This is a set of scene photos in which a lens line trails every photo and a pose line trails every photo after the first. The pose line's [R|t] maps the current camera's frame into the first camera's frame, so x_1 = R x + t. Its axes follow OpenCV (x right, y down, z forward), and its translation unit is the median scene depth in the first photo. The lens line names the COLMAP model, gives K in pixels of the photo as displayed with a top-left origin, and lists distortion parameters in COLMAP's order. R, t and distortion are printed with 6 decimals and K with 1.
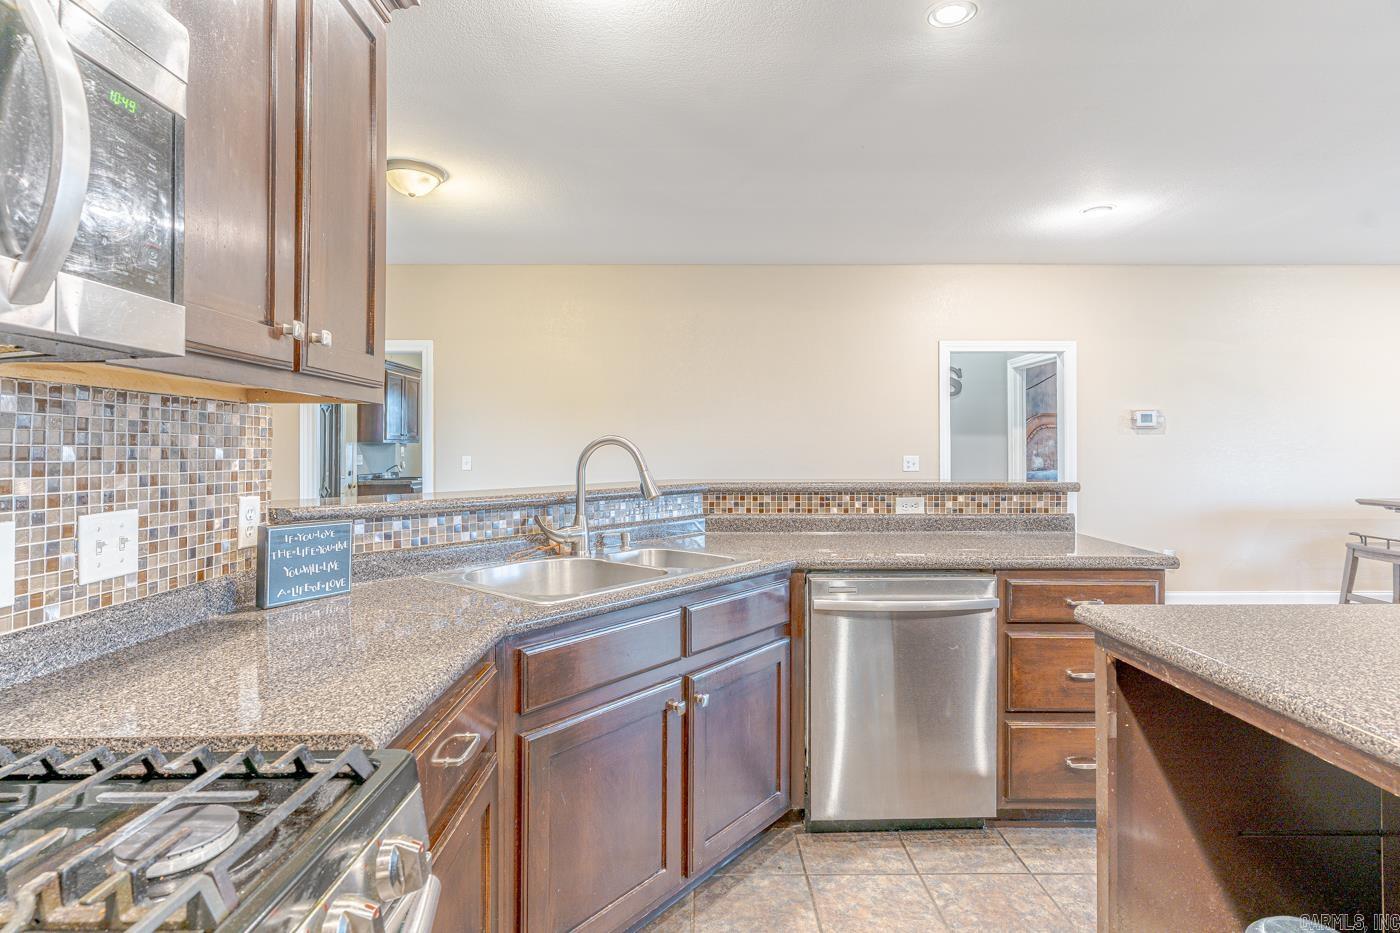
lens RADIAL K [[662.0, 0, 700.0], [0, 662.0, 466.5], [0, 0, 1]] dist [0.000465, 0.000039]
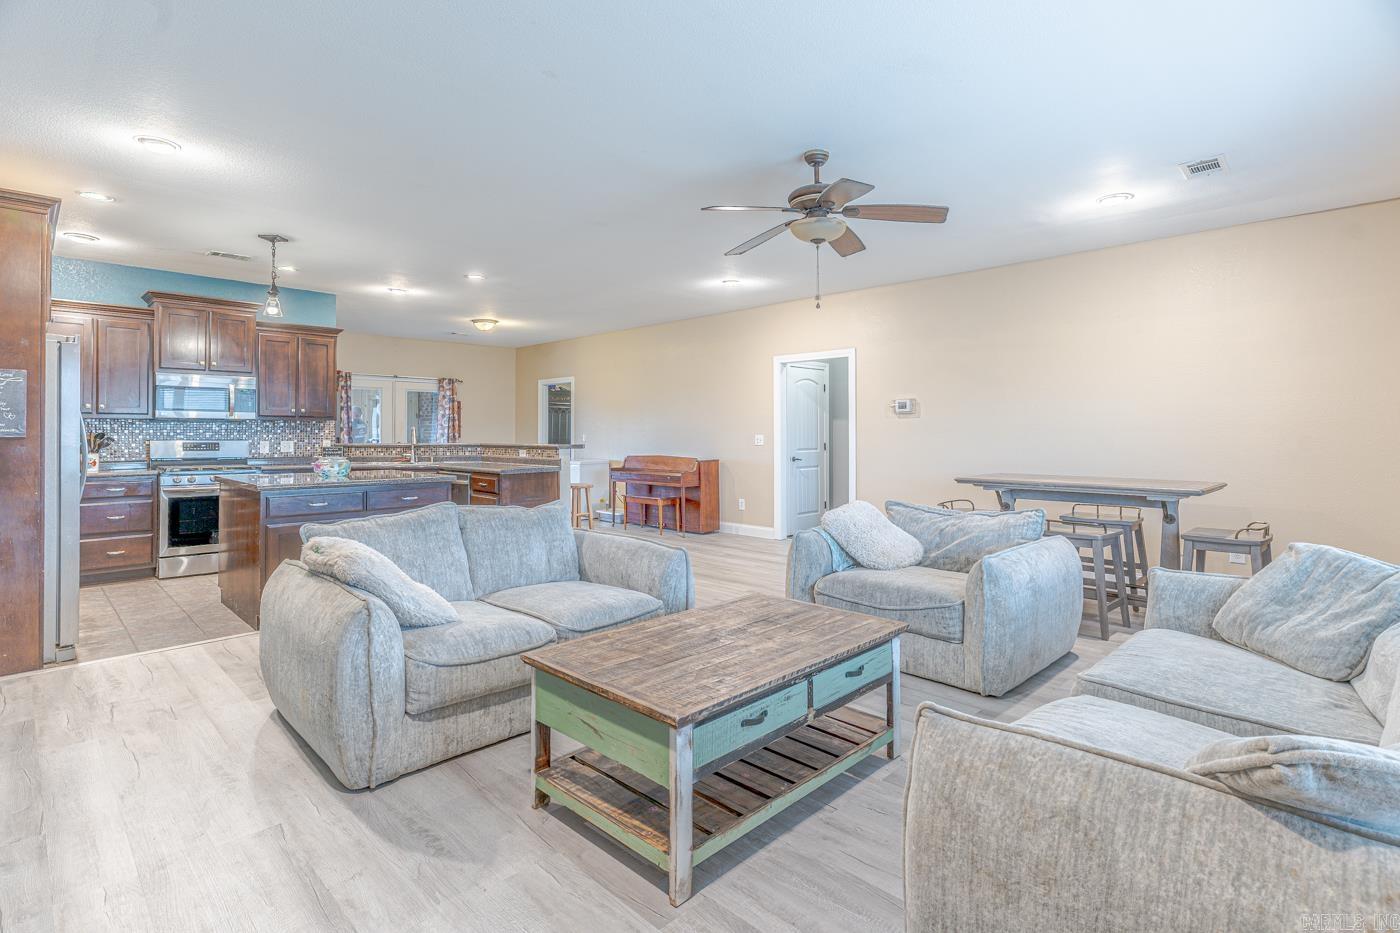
lens RADIAL K [[662.0, 0, 700.0], [0, 662.0, 466.5], [0, 0, 1]] dist [0.000465, 0.000039]
pose [[0.728409, 0.033144, -0.684340, 2.467367], [-0.018269, 0.999414, 0.028958, 0.024104], [0.684898, -0.008591, 0.728588, -0.333026]]
